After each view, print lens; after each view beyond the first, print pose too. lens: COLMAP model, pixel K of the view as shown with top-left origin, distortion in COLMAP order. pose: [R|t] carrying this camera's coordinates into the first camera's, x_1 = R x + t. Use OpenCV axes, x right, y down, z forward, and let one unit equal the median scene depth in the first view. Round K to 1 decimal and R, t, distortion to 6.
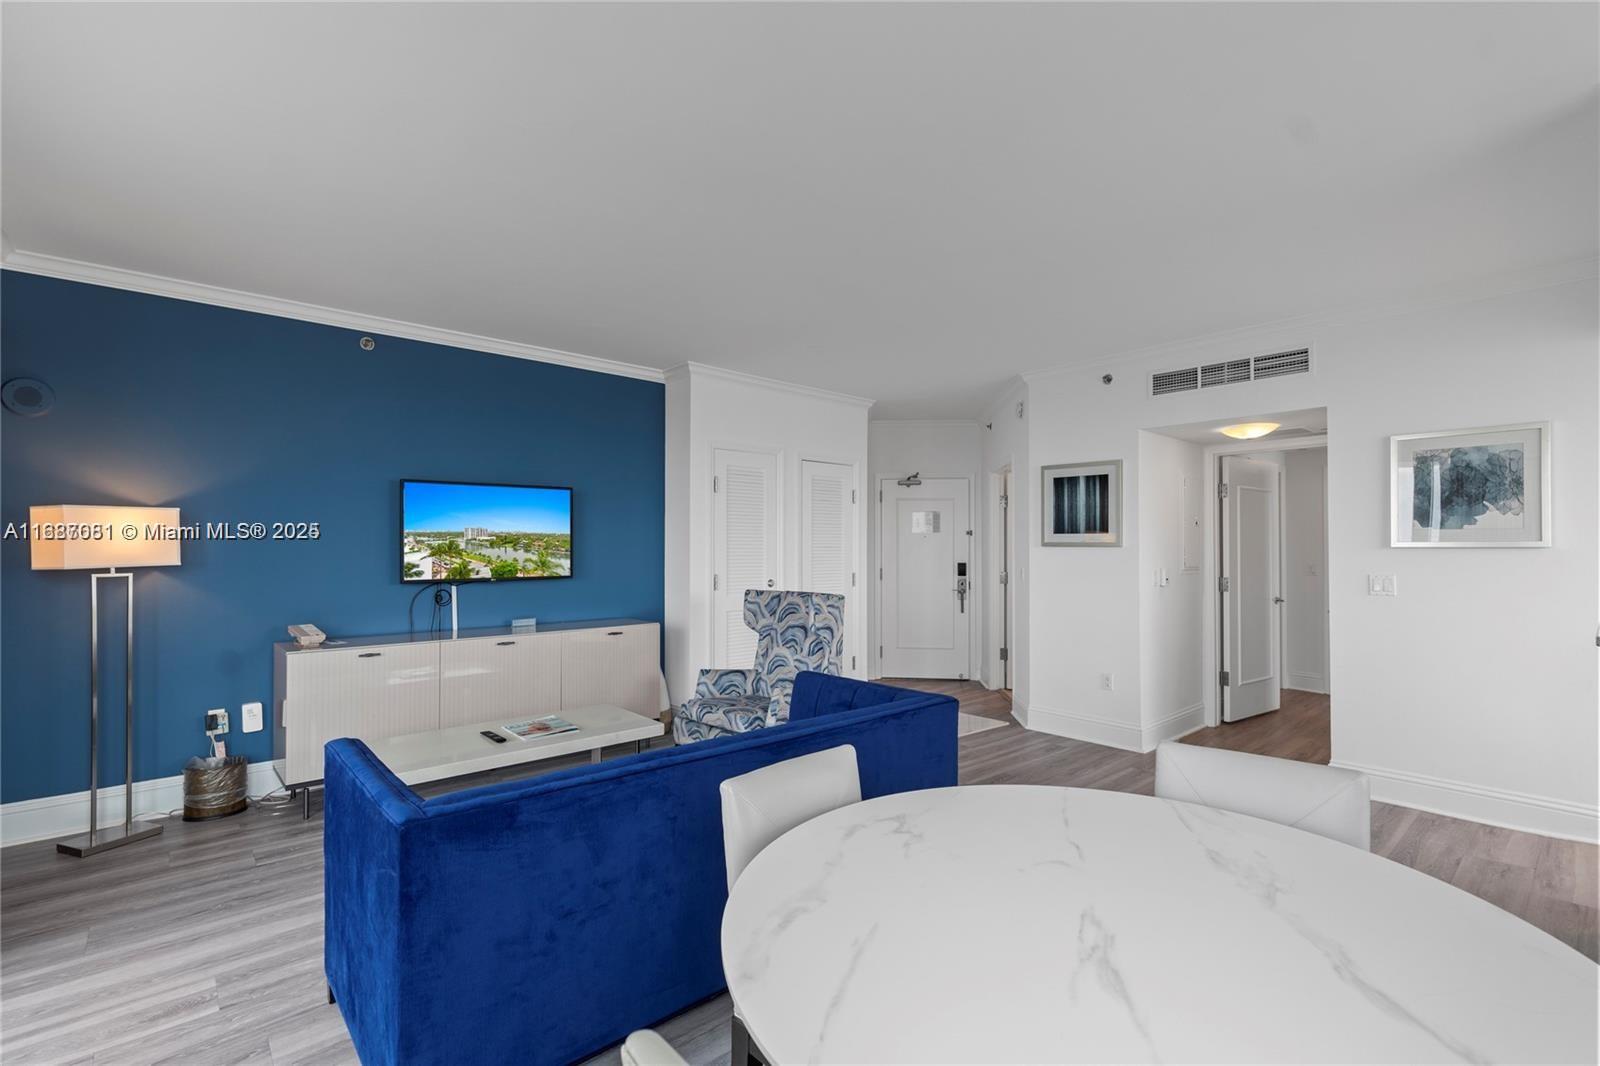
lens RADIAL K [[738.4, 0, 817.9], [0, 738.4, 540.3], [0, 0, 1]] dist [-0.000727, 0.000793]
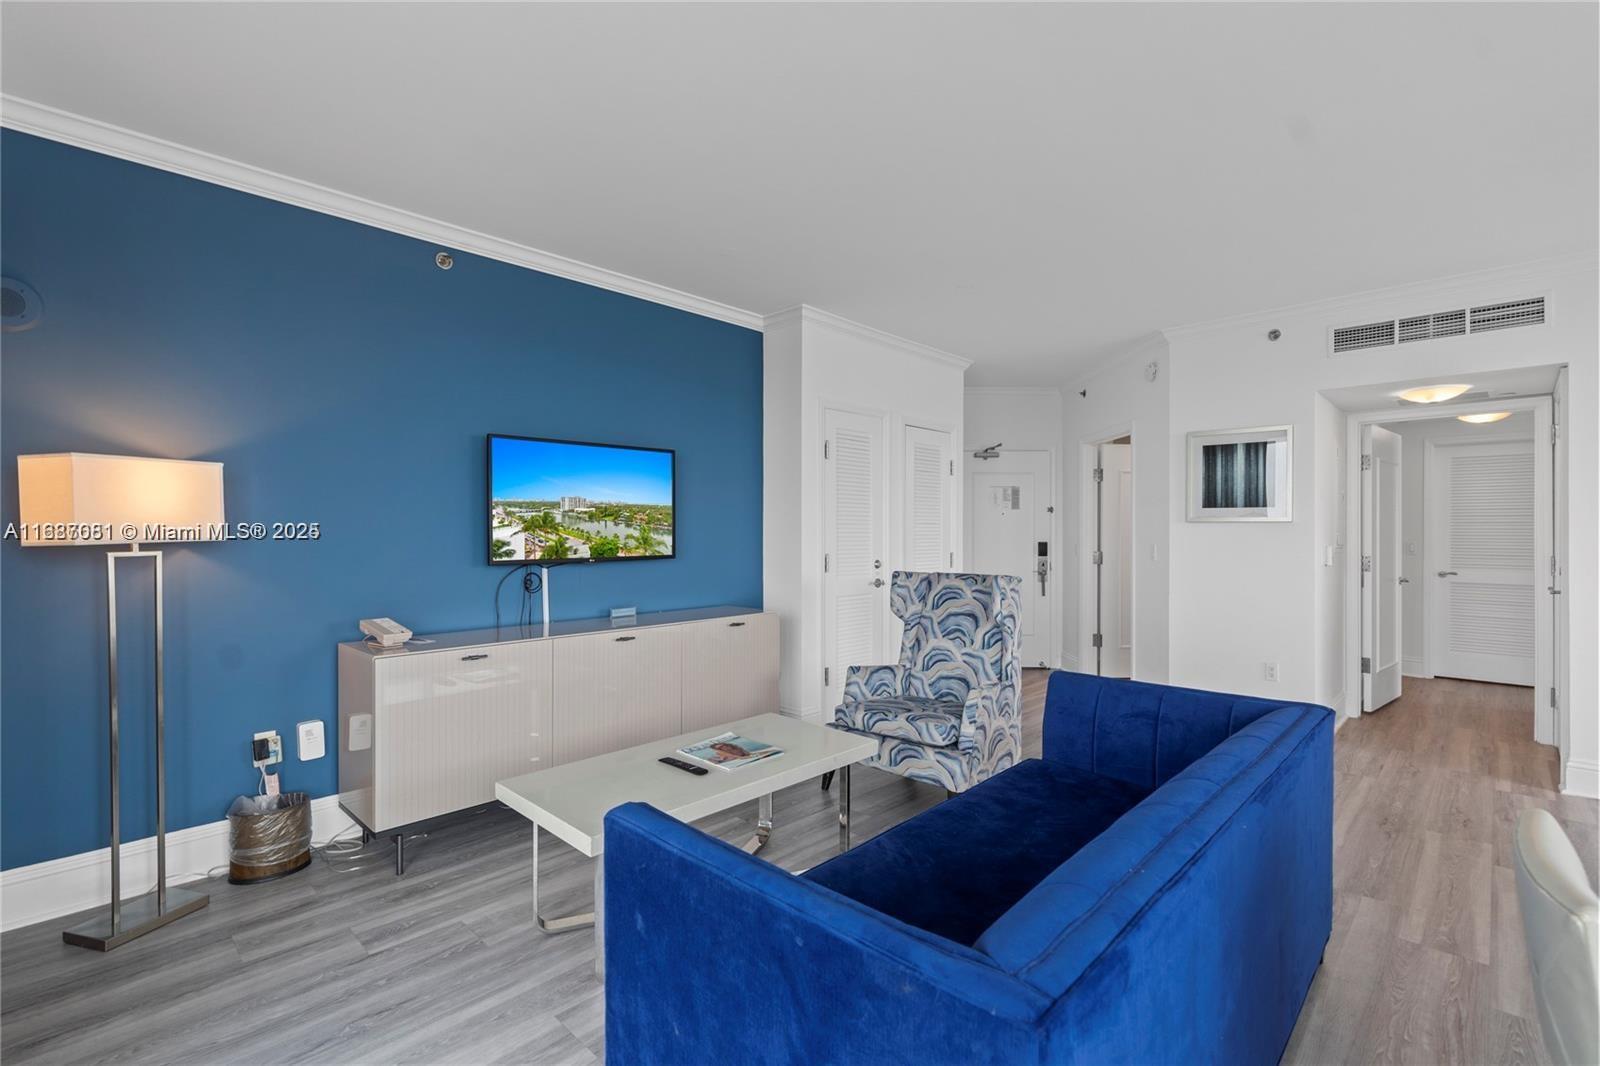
lens RADIAL K [[722.4, 0, 800.0], [0, 722.4, 533.0], [0, 0, 1]] dist [0.000805, -0.000468]
pose [[0.996772, -0.000141, 0.080279, -0.285571], [-0.000785, 0.999933, 0.011506, 0.014190], [-0.080275, -0.011532, 0.996706, 0.191742]]
